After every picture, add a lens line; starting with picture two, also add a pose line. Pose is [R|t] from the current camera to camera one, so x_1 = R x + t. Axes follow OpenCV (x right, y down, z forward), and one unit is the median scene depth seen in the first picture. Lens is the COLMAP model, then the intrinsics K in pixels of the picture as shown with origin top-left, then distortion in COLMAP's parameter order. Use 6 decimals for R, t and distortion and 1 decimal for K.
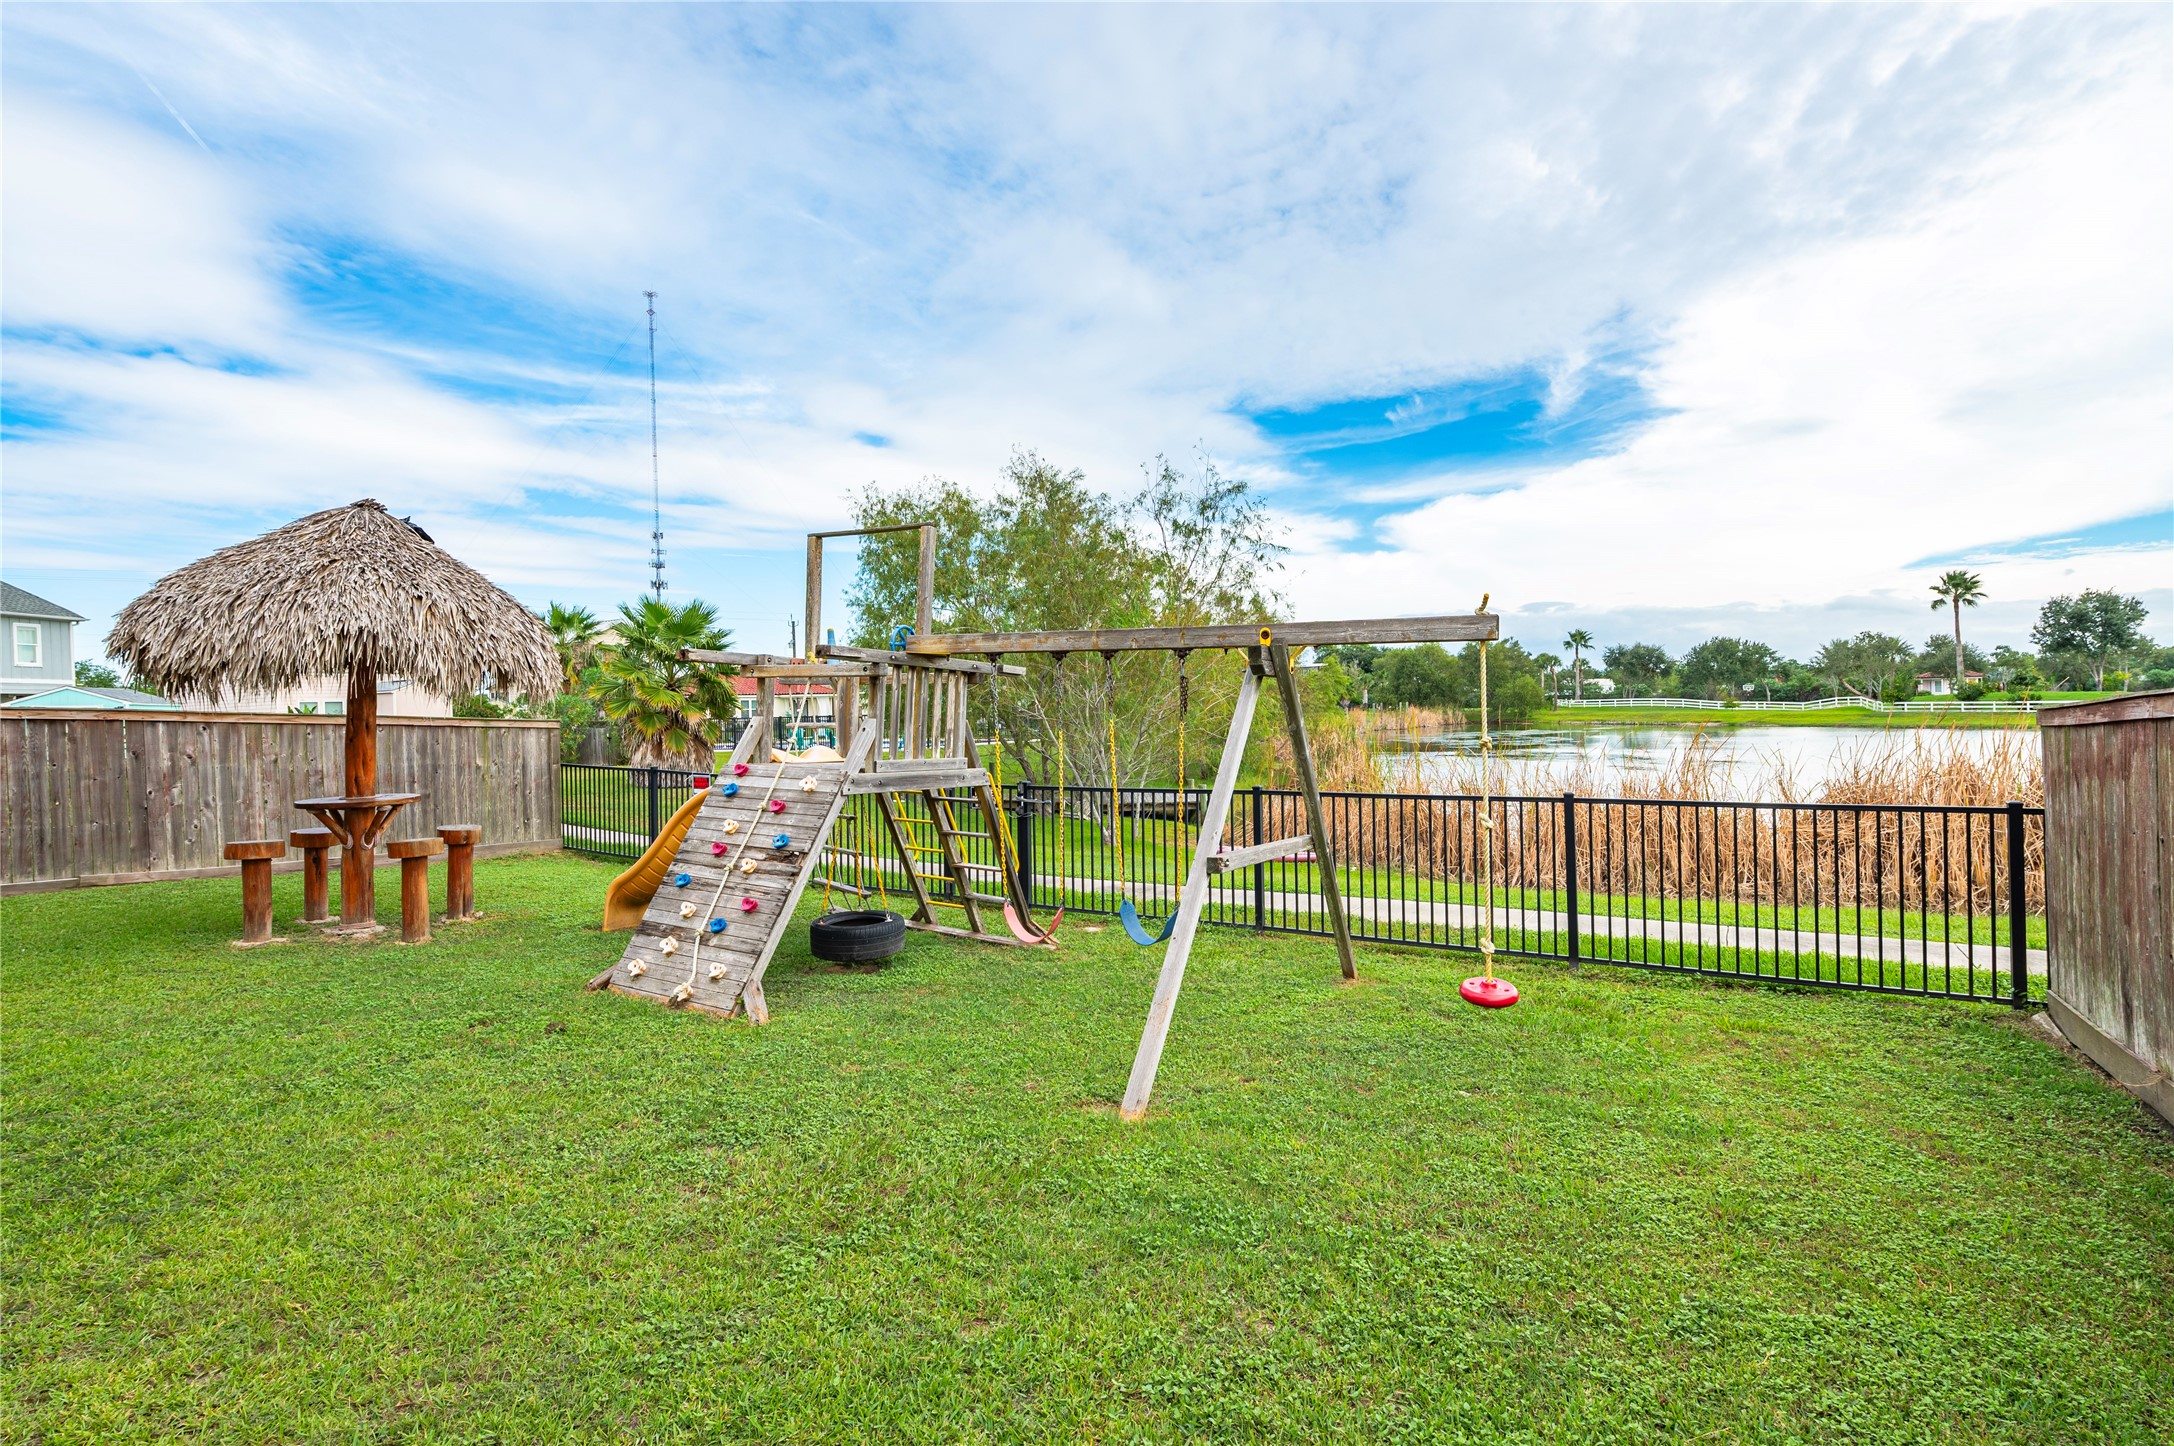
lens RADIAL K [[1027.3, 0, 1083.3], [0, 1027.3, 712.3], [0, 0, 1]] dist [0.005882, 0.002600]
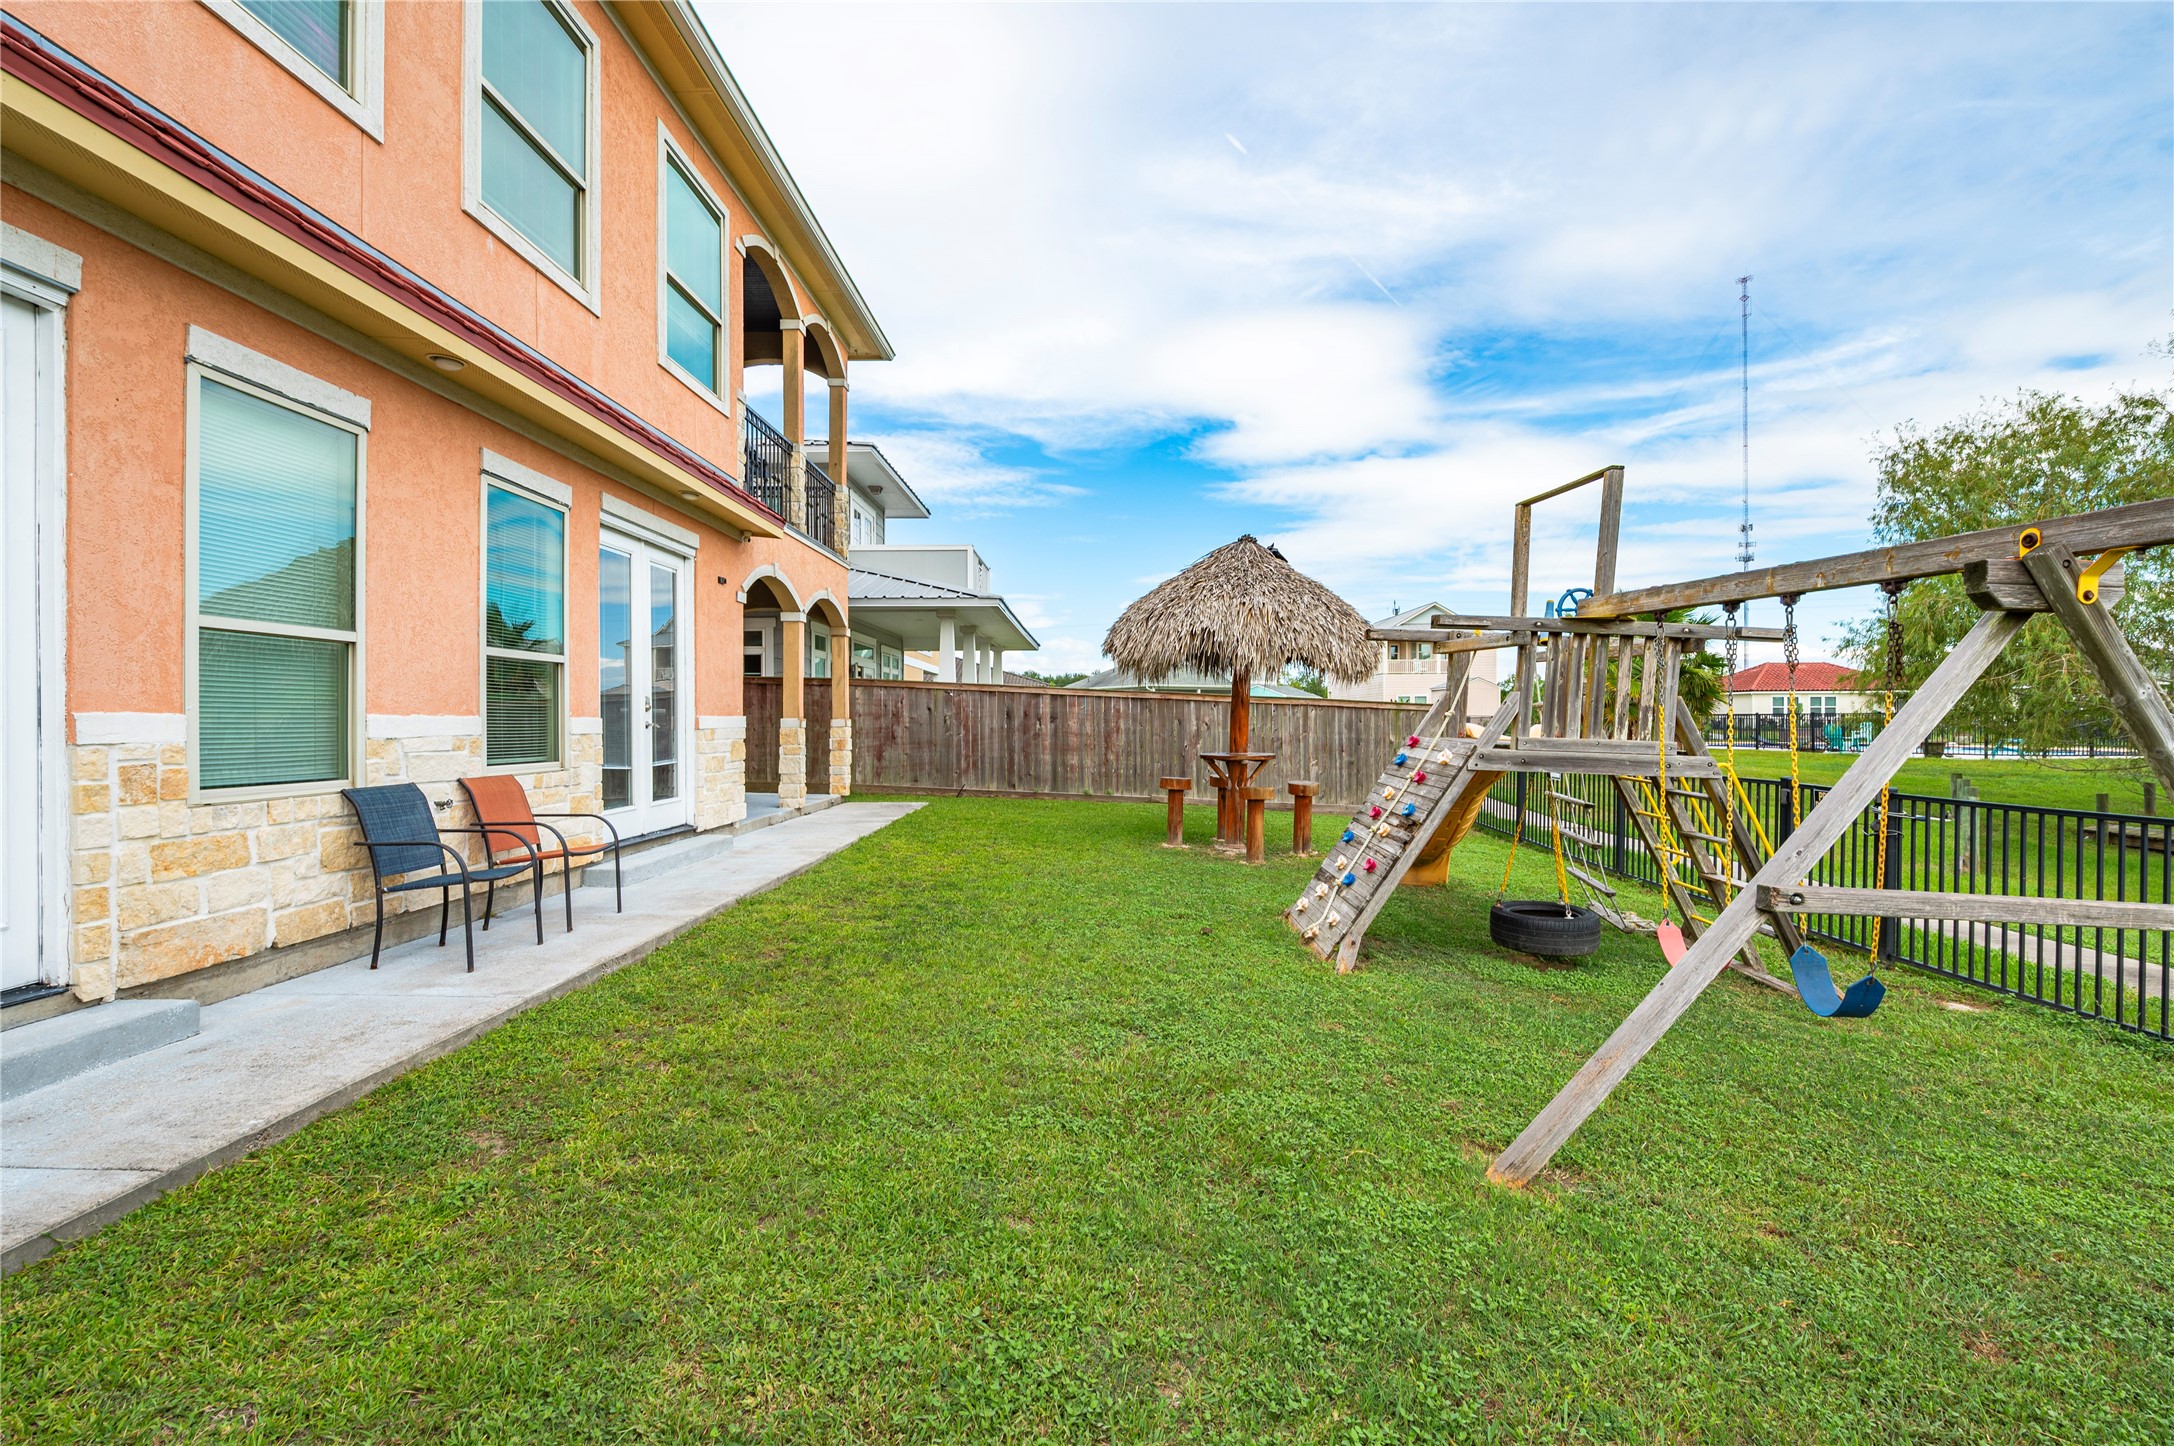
lens RADIAL K [[923.8, 0, 1082.2], [0, 923.8, 729.2], [0, 0, 1]] dist [-0.000856, -0.001863]
pose [[0.501439, 0.031780, -0.864609, 0.179293], [-0.014947, 0.999494, 0.028069, 0.012684], [0.865064, -0.001151, 0.501660, 0.136686]]
